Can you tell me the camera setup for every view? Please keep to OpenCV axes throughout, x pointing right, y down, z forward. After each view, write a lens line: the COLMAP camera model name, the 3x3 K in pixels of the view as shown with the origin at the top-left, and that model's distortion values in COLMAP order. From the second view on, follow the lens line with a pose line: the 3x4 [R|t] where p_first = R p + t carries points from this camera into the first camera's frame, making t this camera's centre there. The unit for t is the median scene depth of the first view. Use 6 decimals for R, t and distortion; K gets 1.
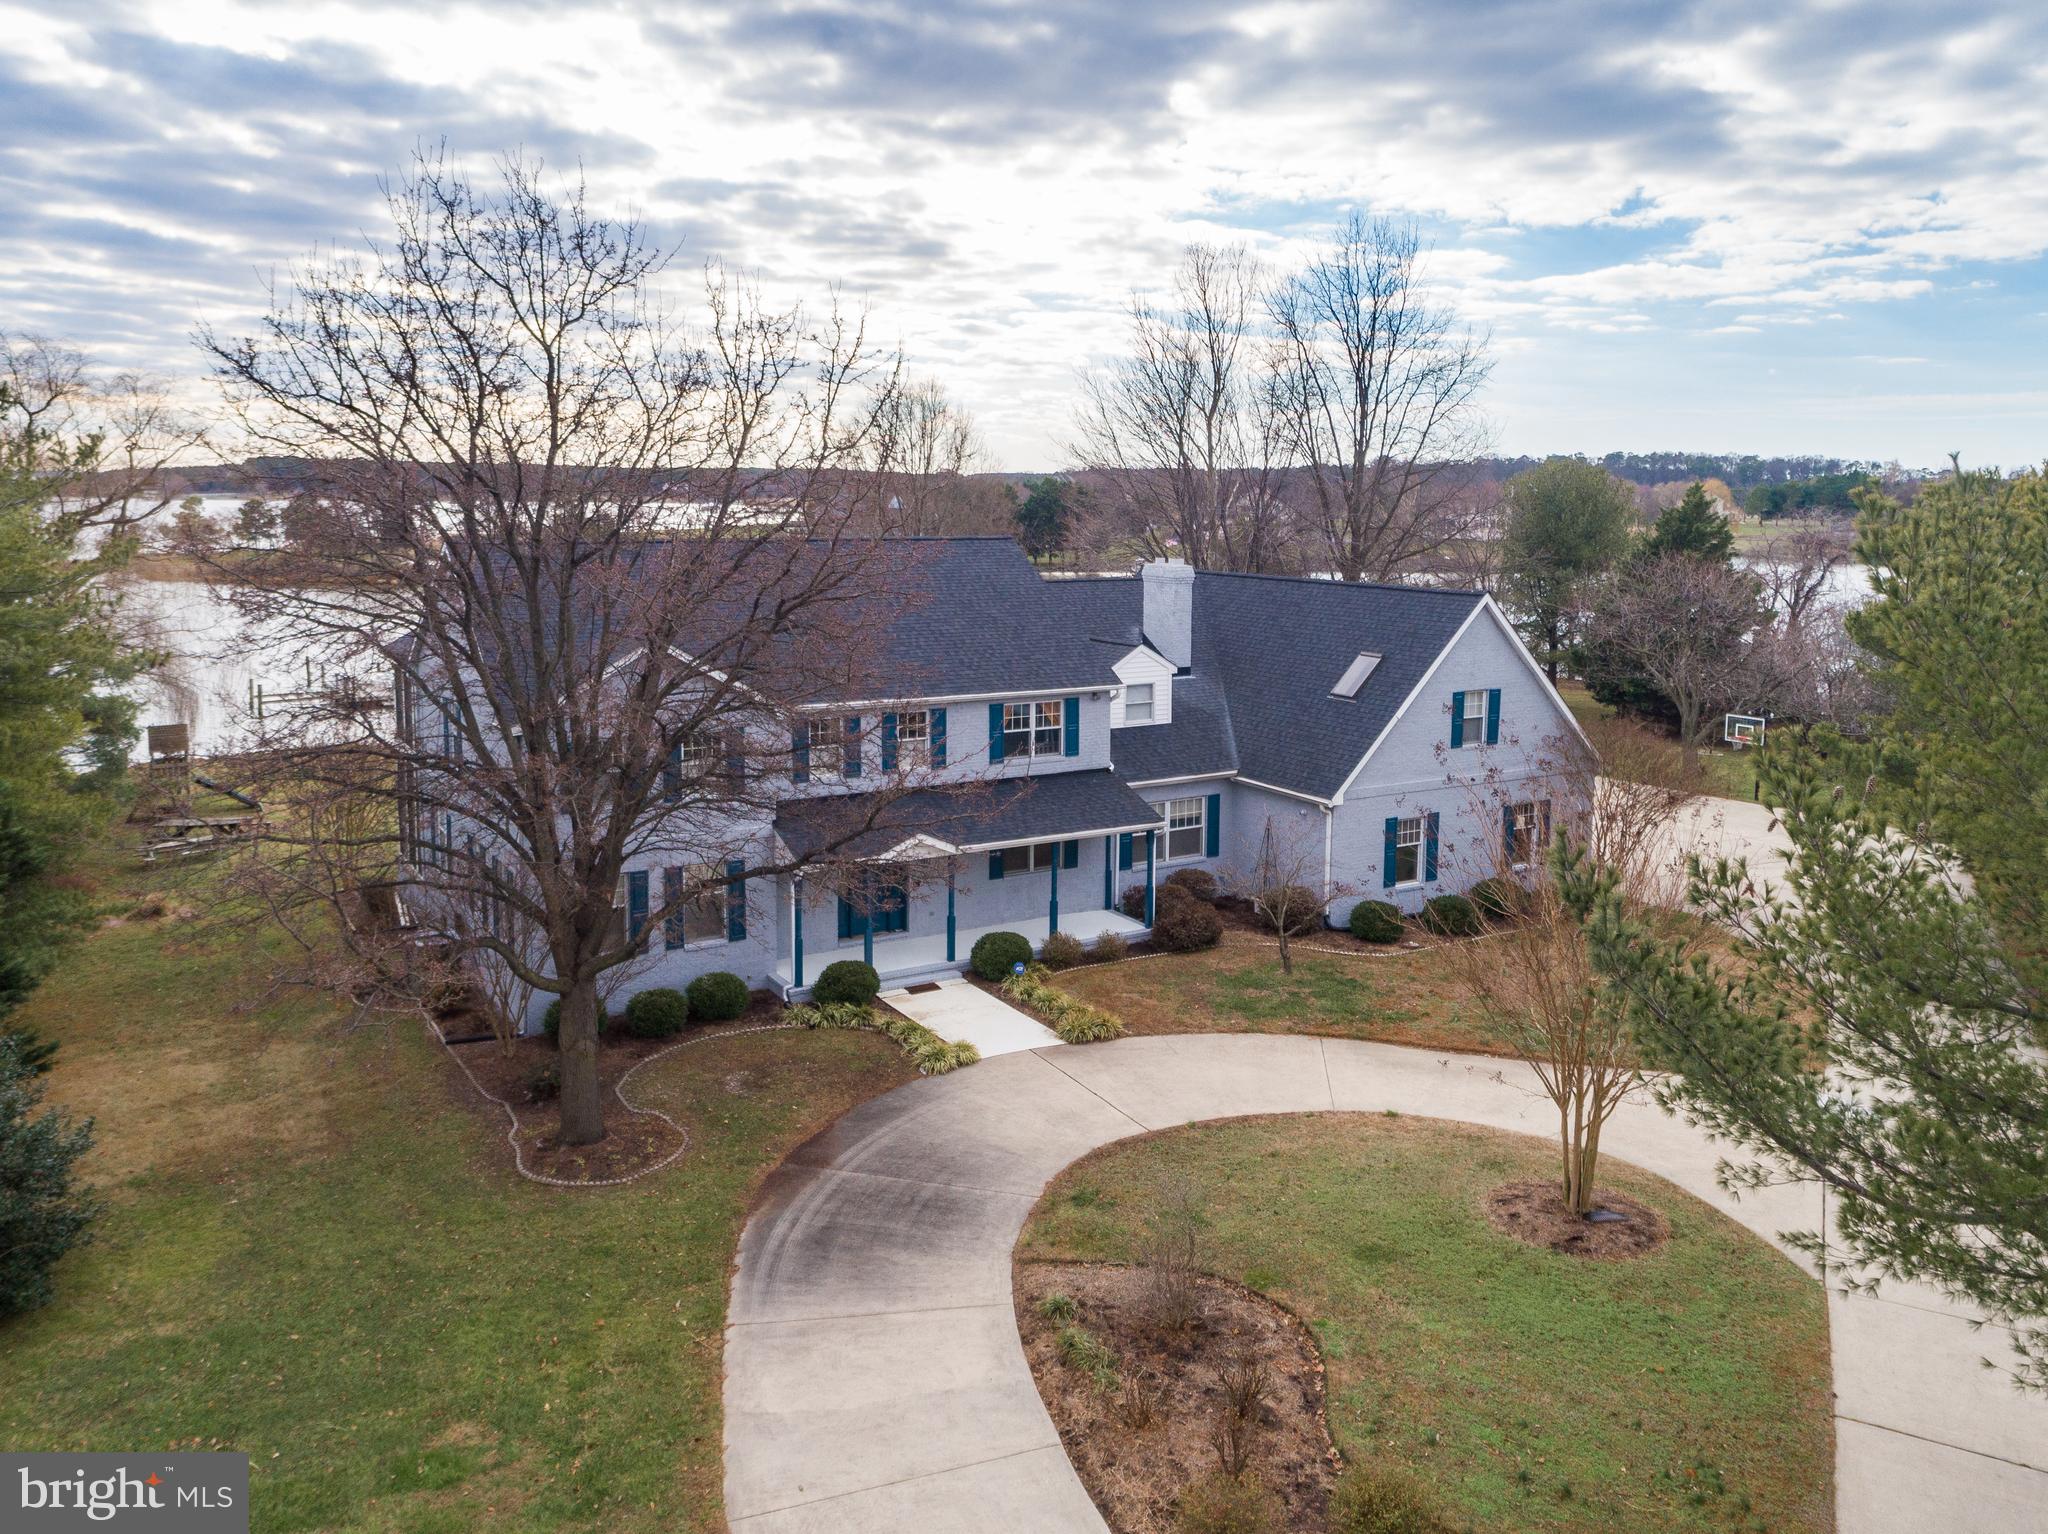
lens RADIAL K [[1655.6, 0, 1066.3], [0, 1655.6, 696.8], [0, 0, 1]] dist [0.031576, -0.010152]
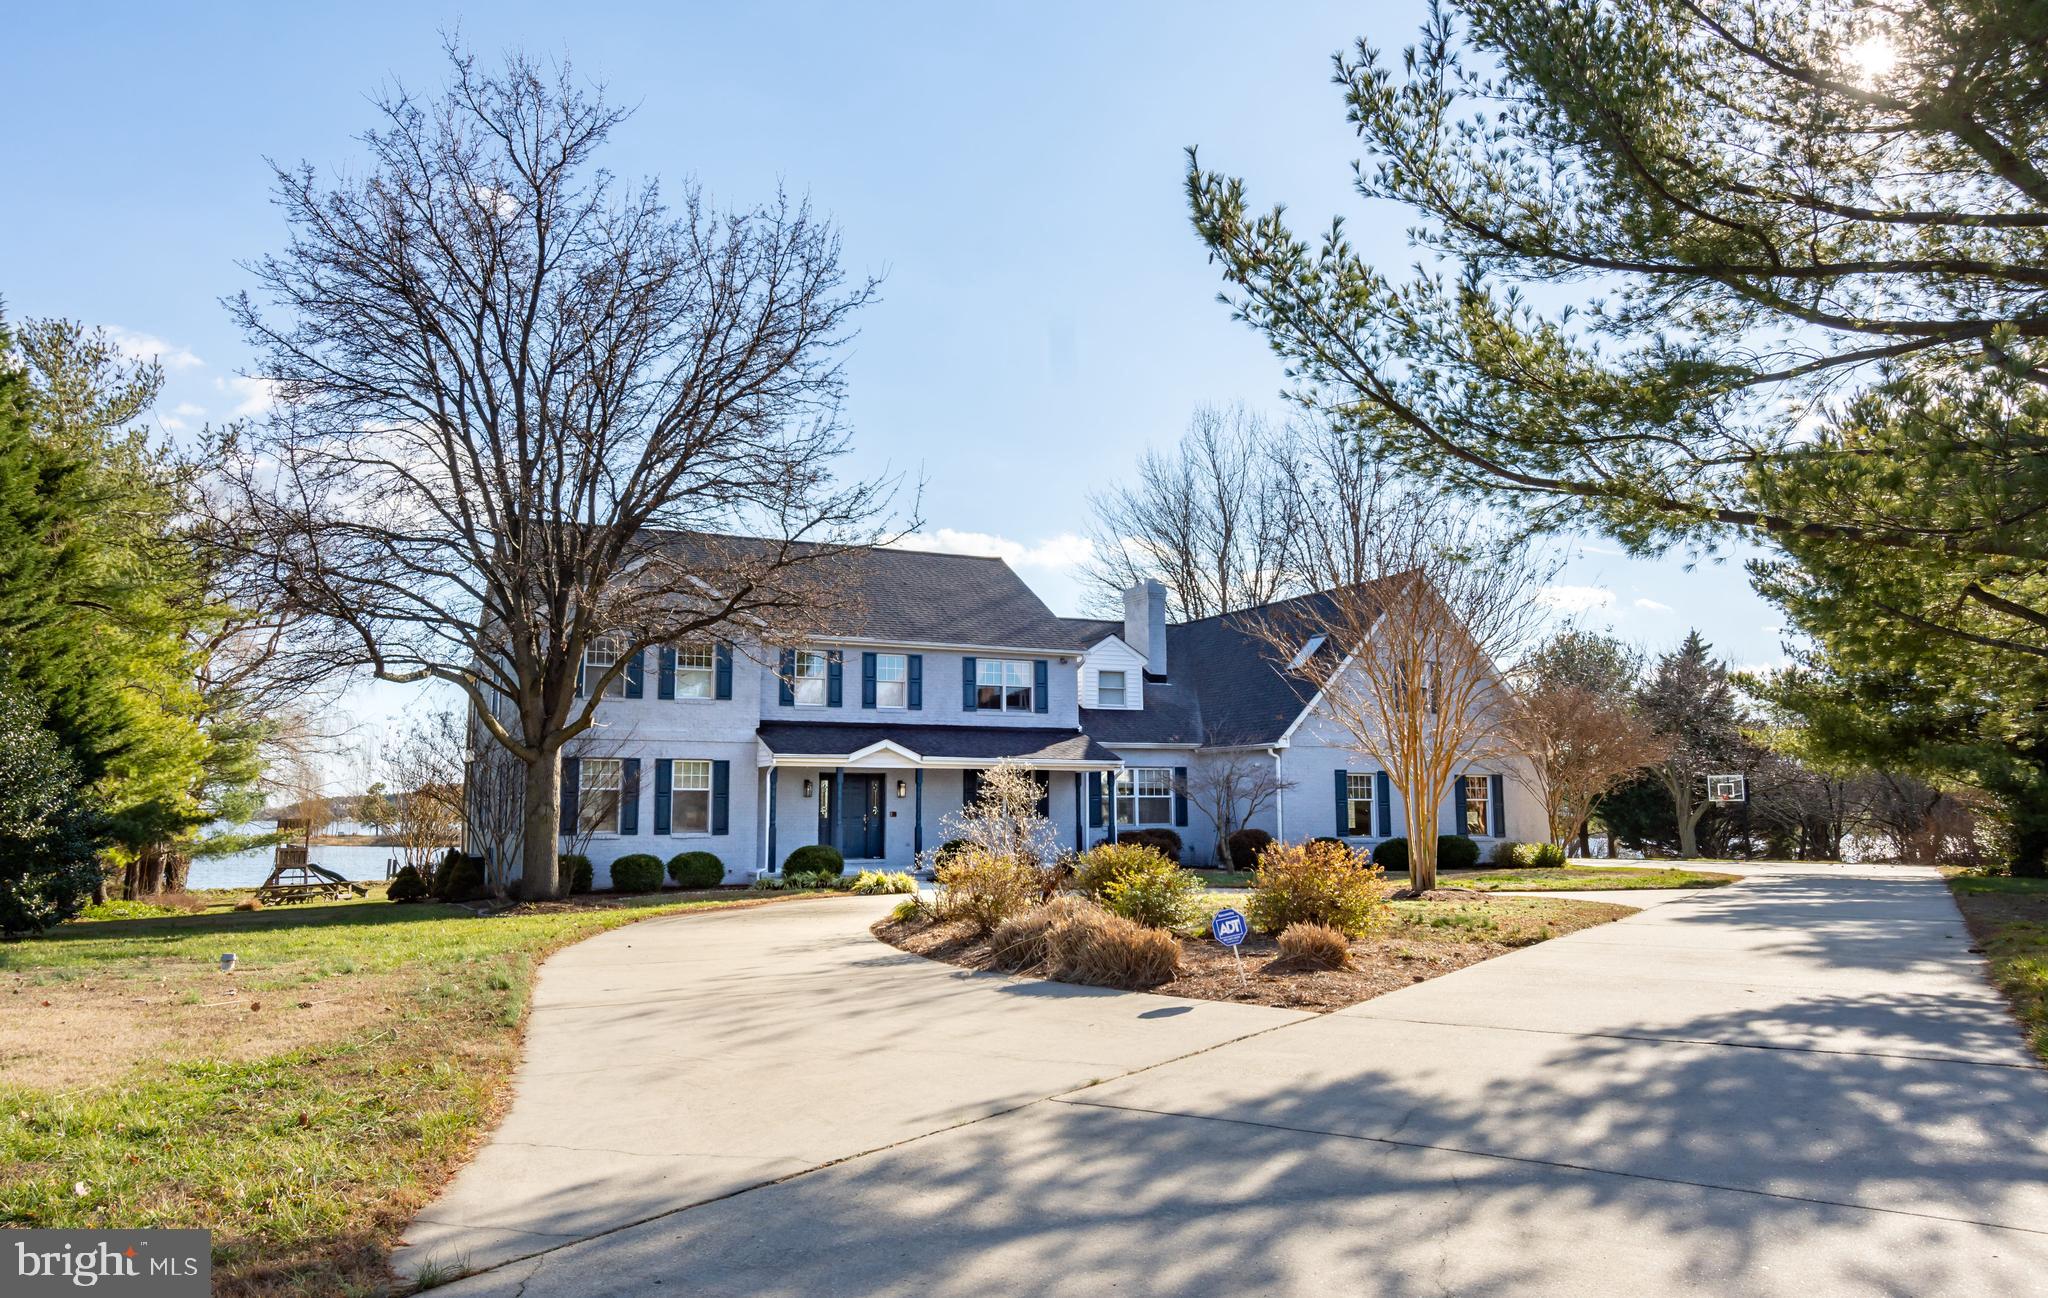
lens RADIAL K [[1520.6, 0, 1012.5], [0, 1520.6, 638.9], [0, 0, 1]] dist [0.006955, -0.000197]
pose [[0.994308, -0.023637, -0.103892, 0.097157], [-0.002353, 0.969973, -0.243203, 0.250760], [0.106520, 0.242063, 0.964396, 0.011157]]
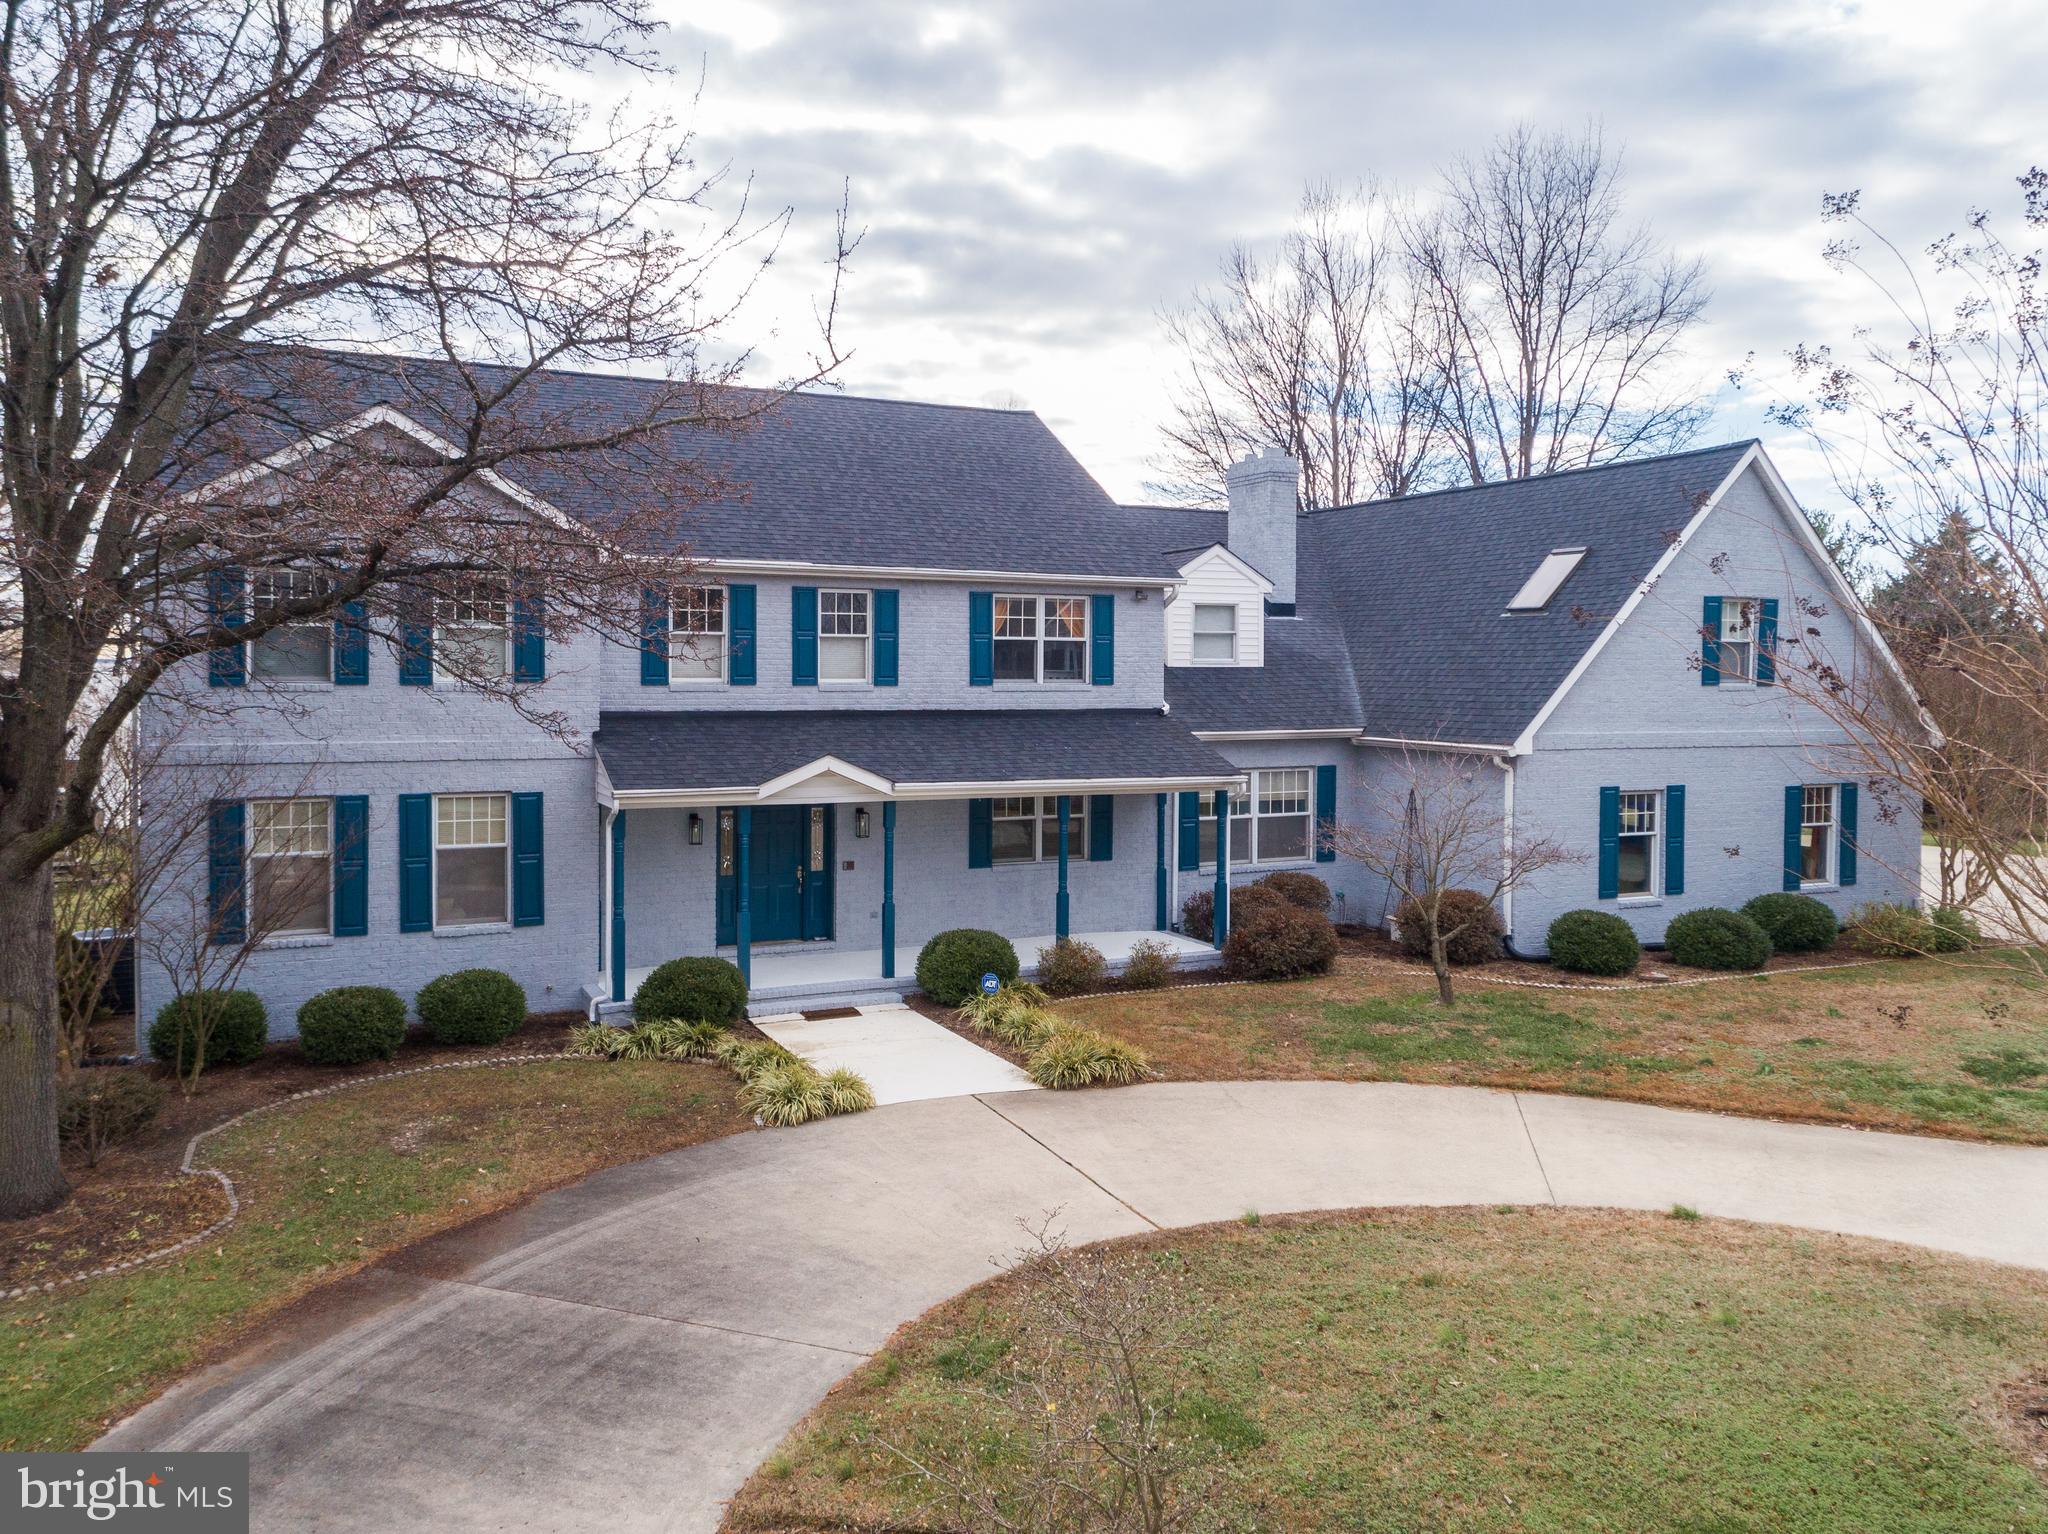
lens RADIAL K [[1655.6, 0, 1044.8], [0, 1655.6, 726.0], [0, 0, 1]] dist [0.031576, -0.010152]
pose [[0.995379, 0.001730, -0.096004, 0.046365], [-0.010731, 0.995579, -0.093315, 0.120943], [0.095419, 0.093914, 0.990997, 0.381206]]
